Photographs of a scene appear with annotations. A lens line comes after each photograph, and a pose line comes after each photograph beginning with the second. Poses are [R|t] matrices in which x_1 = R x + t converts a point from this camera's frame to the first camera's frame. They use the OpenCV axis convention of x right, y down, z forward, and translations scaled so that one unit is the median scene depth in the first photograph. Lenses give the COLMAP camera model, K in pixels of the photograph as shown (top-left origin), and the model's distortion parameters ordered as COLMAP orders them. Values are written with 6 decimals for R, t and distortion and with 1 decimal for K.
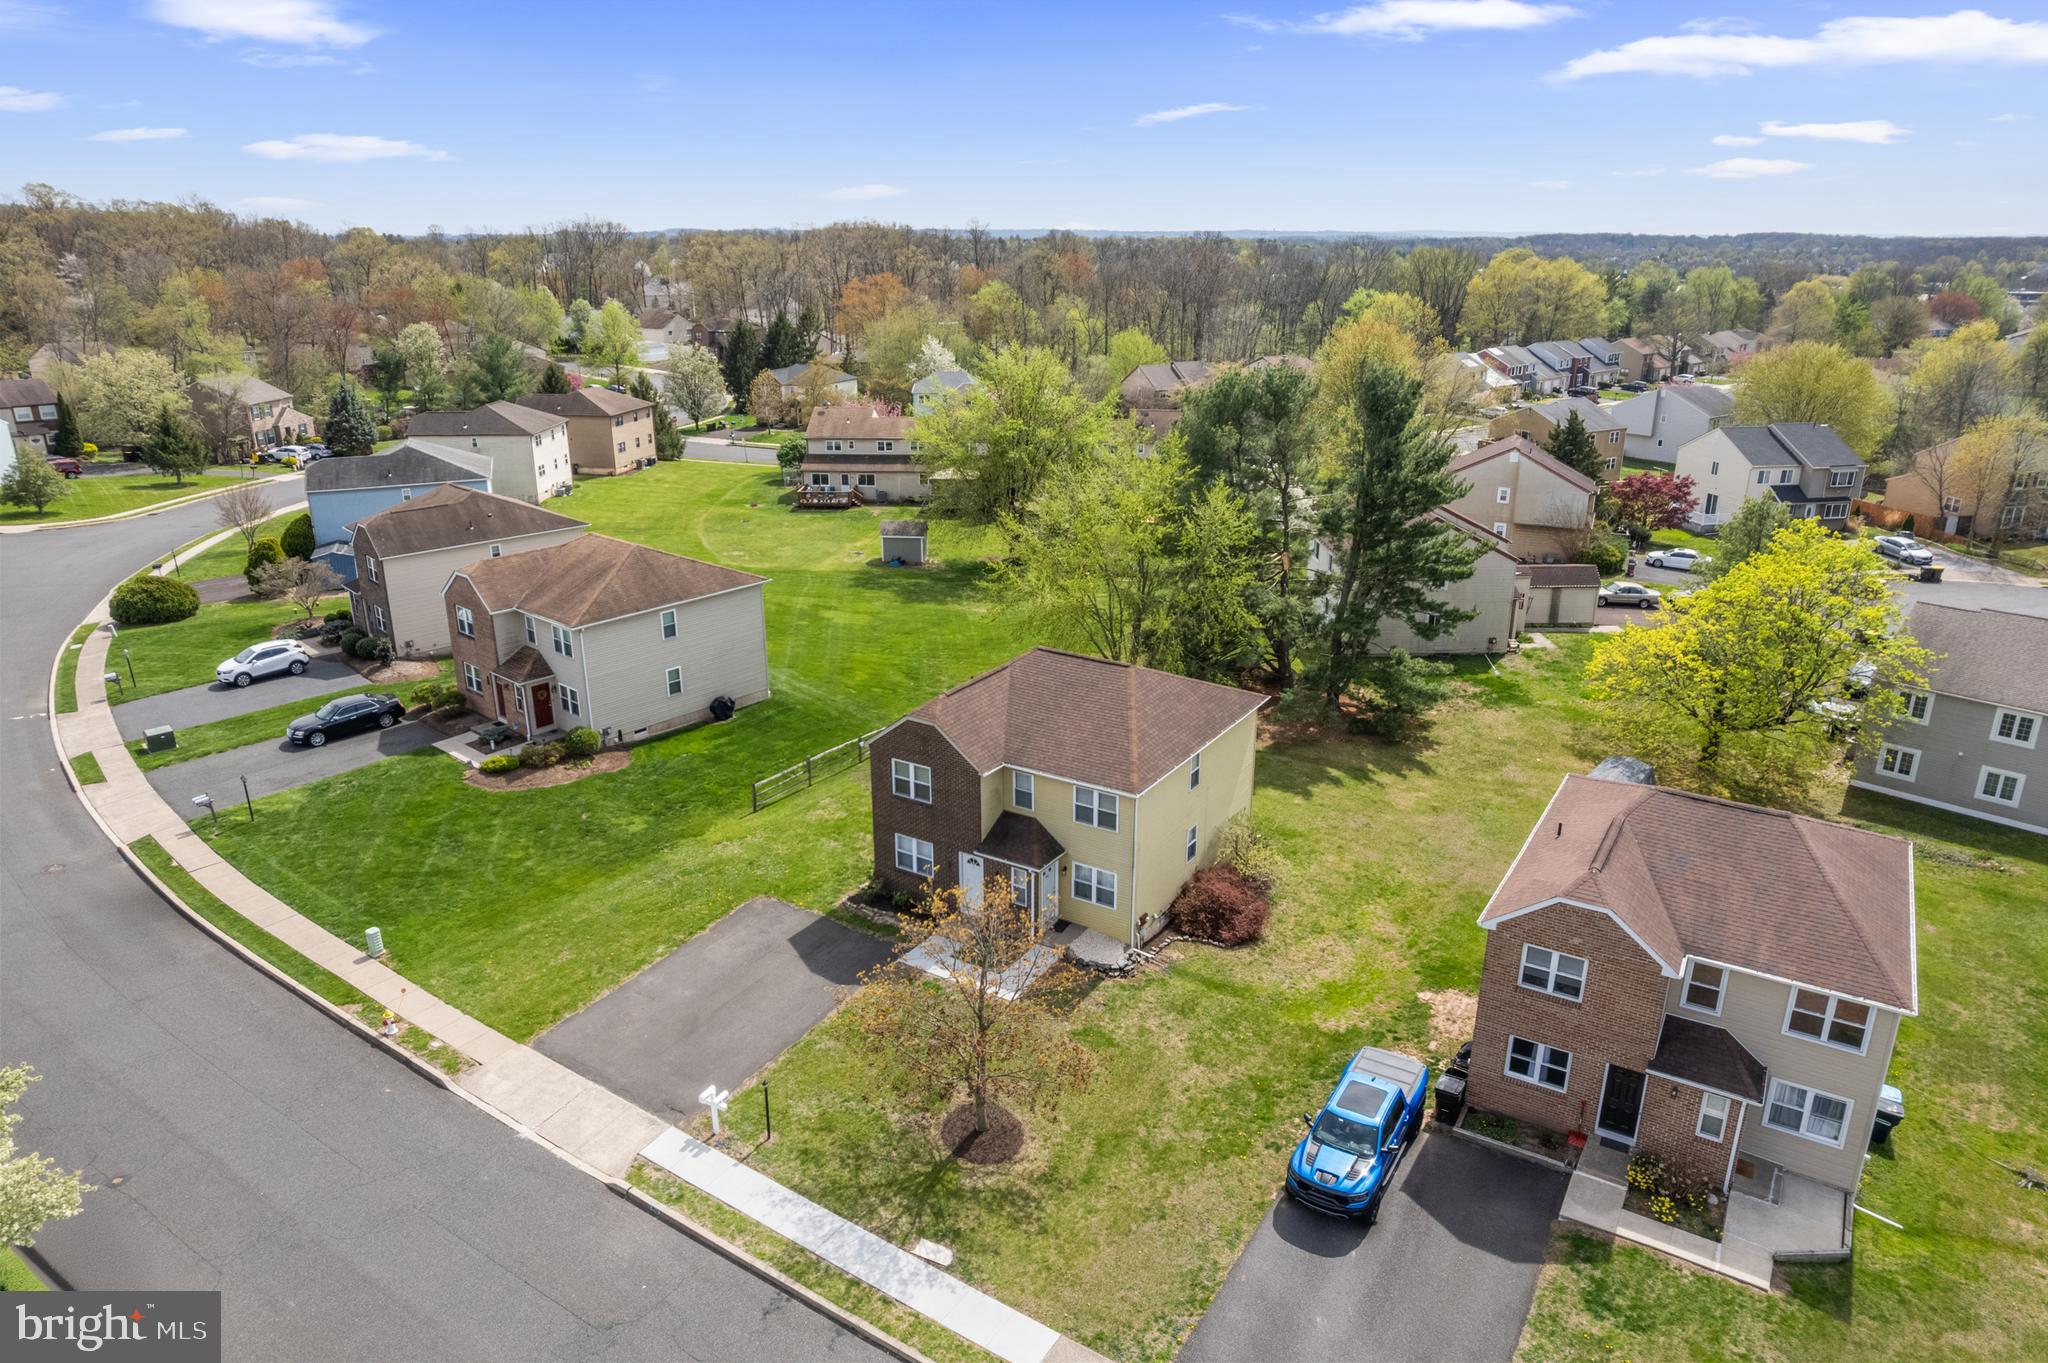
lens RADIAL K [[1306.4, 0, 1021.0], [0, 1306.4, 690.2], [0, 0, 1]] dist [-0.075653, 0.064115]
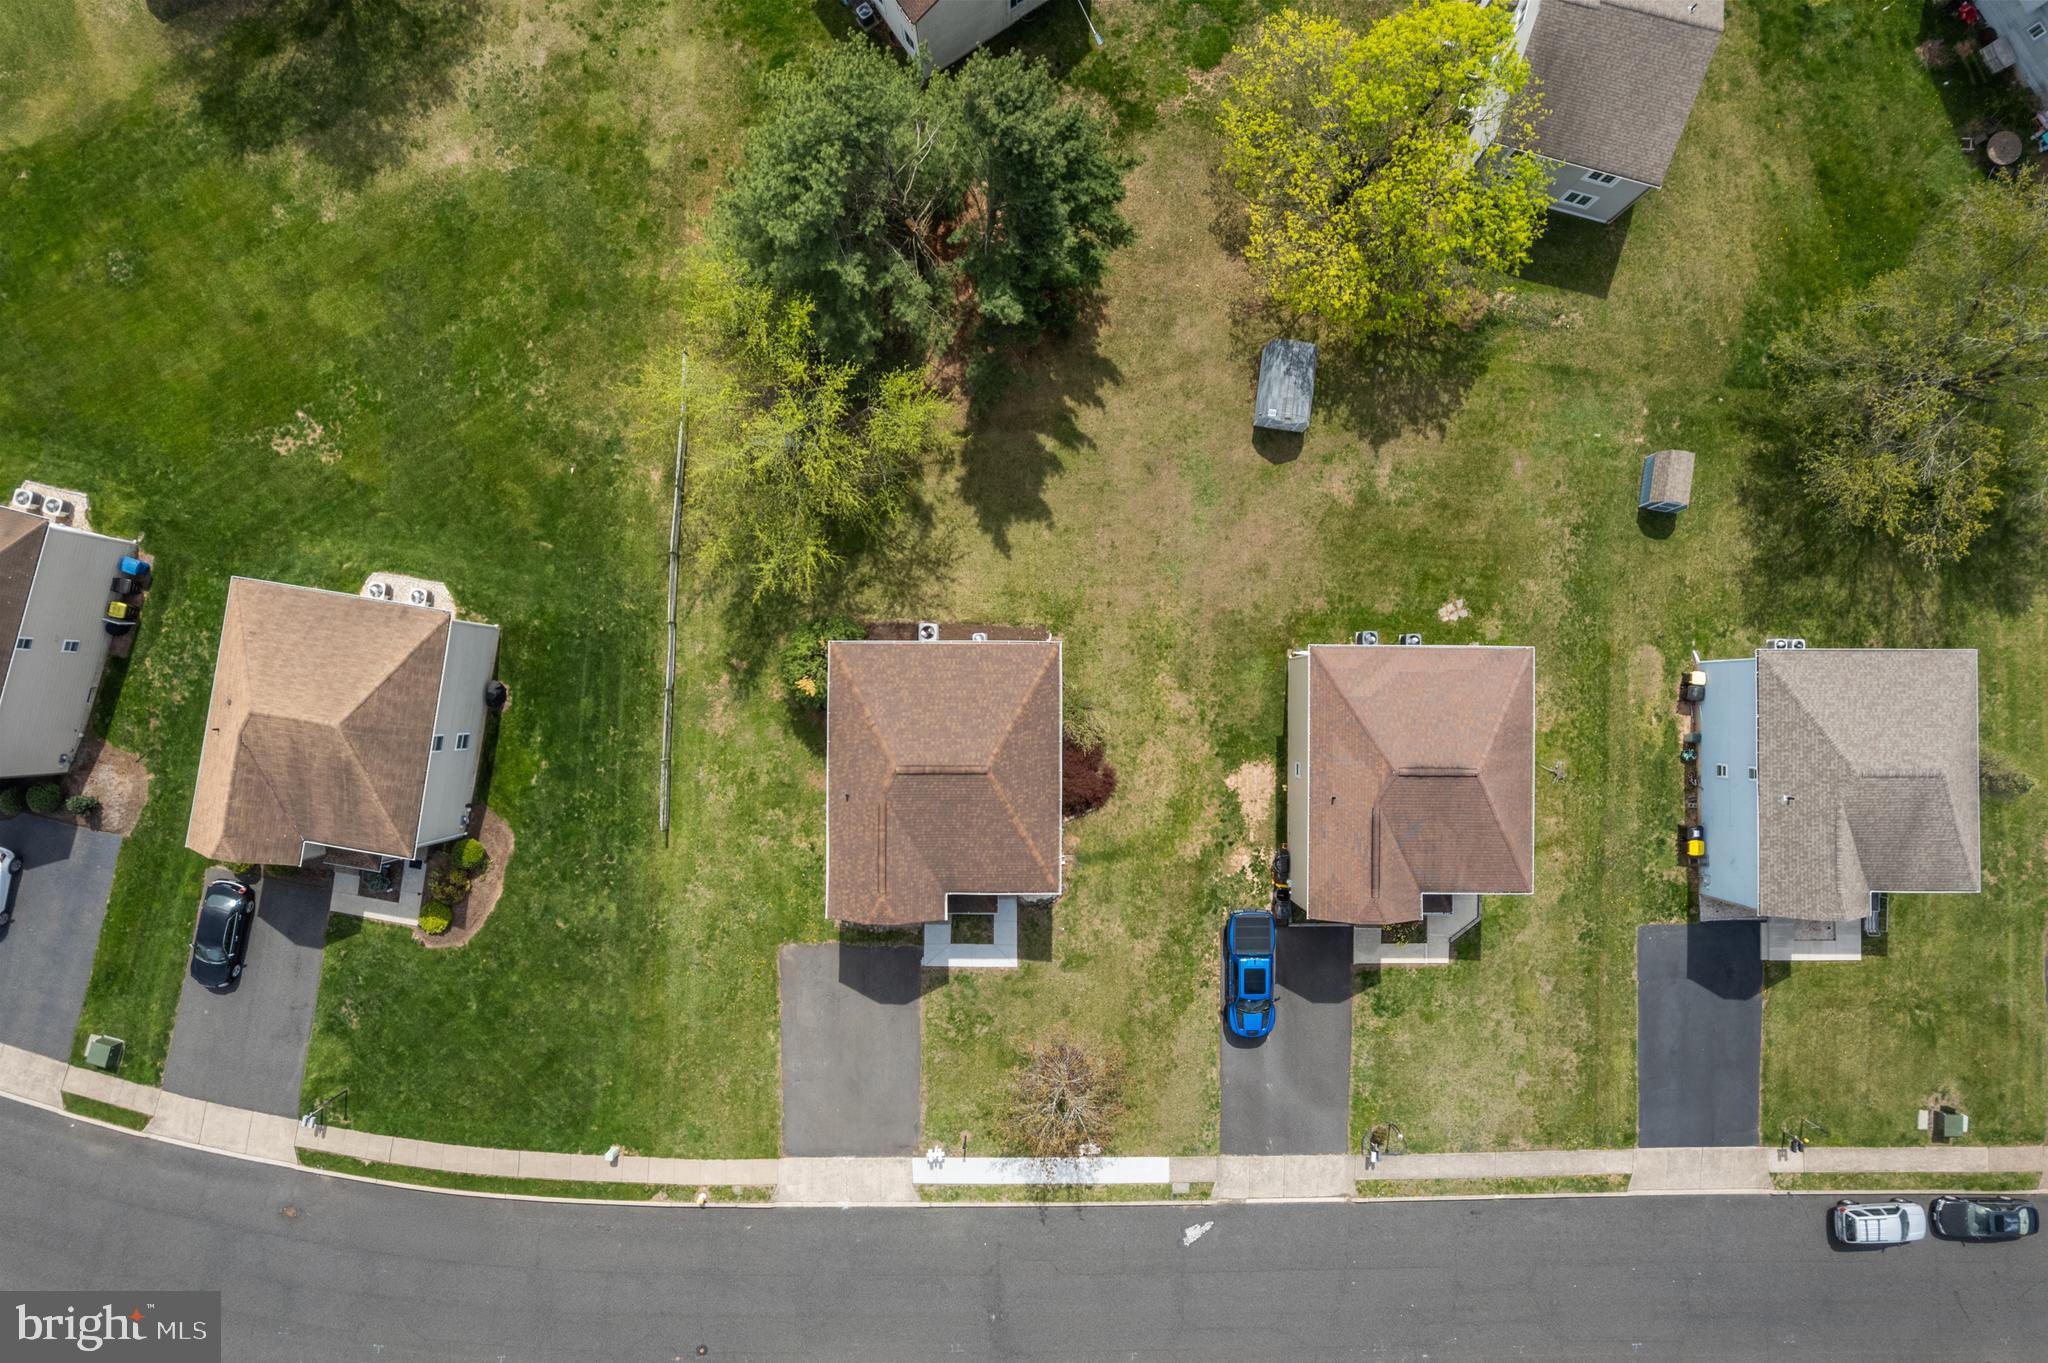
lens RADIAL K [[1306.4, 0, 1021.0], [0, 1306.4, 690.2], [0, 0, 1]] dist [-0.075653, 0.064115]
pose [[0.846078, -0.532857, 0.014656, 0.114819], [0.173812, 0.301764, 0.937405, -1.005709], [-0.503926, -0.790570, 0.347933, 0.552458]]
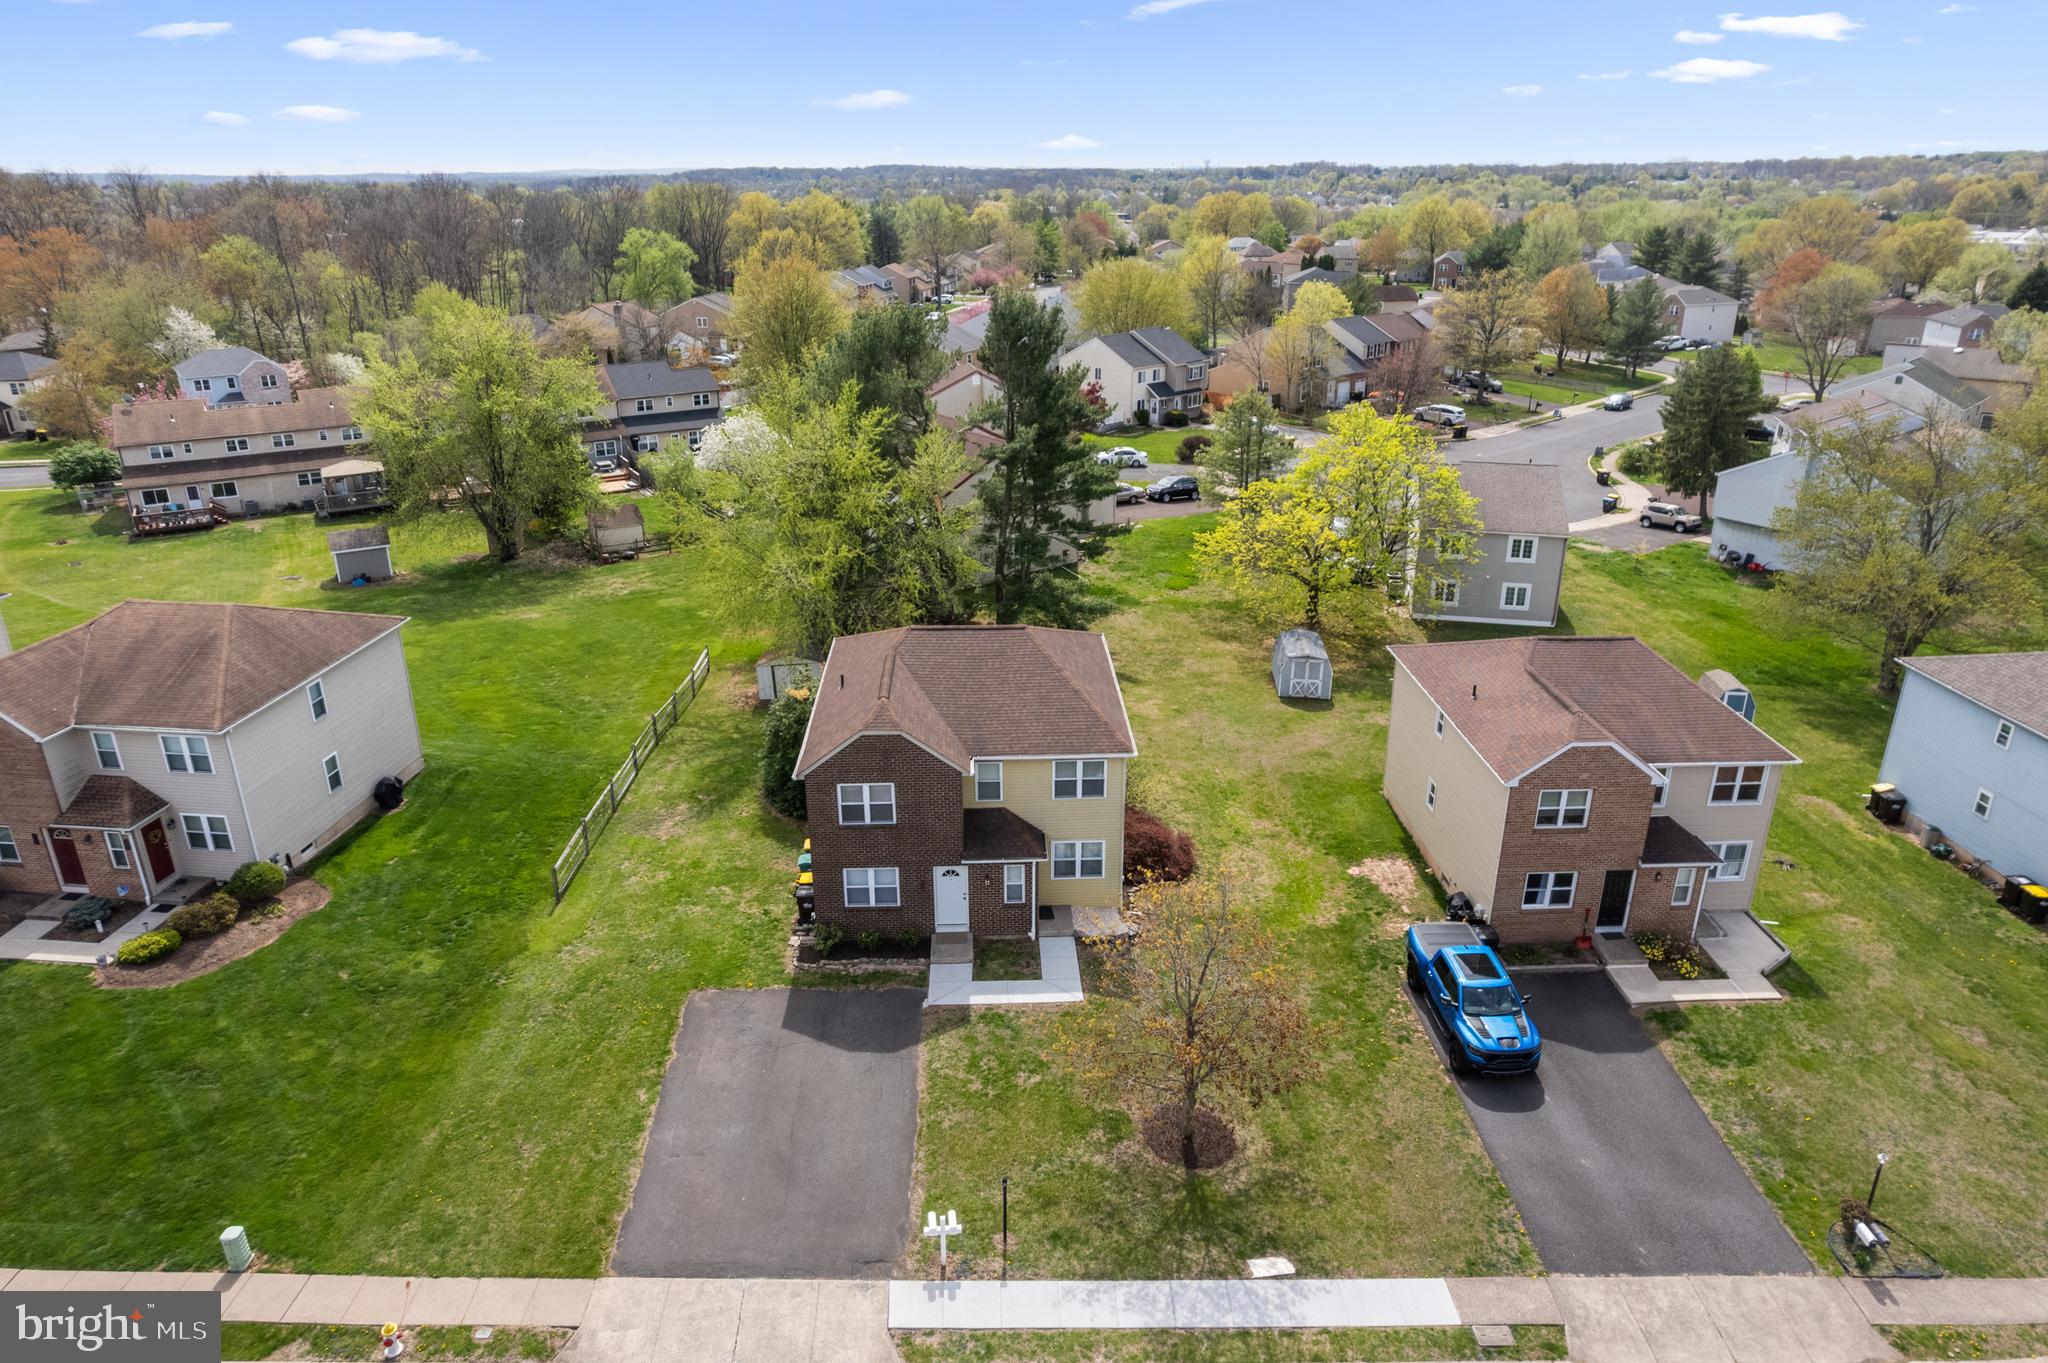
lens RADIAL K [[1306.4, 0, 1021.0], [0, 1306.4, 690.2], [0, 0, 1]] dist [-0.075653, 0.064115]
pose [[0.823855, -0.213268, 0.525148, -0.370797], [0.190731, 0.976792, 0.097465, -0.058229], [-0.533746, 0.019865, 0.845412, 0.181363]]
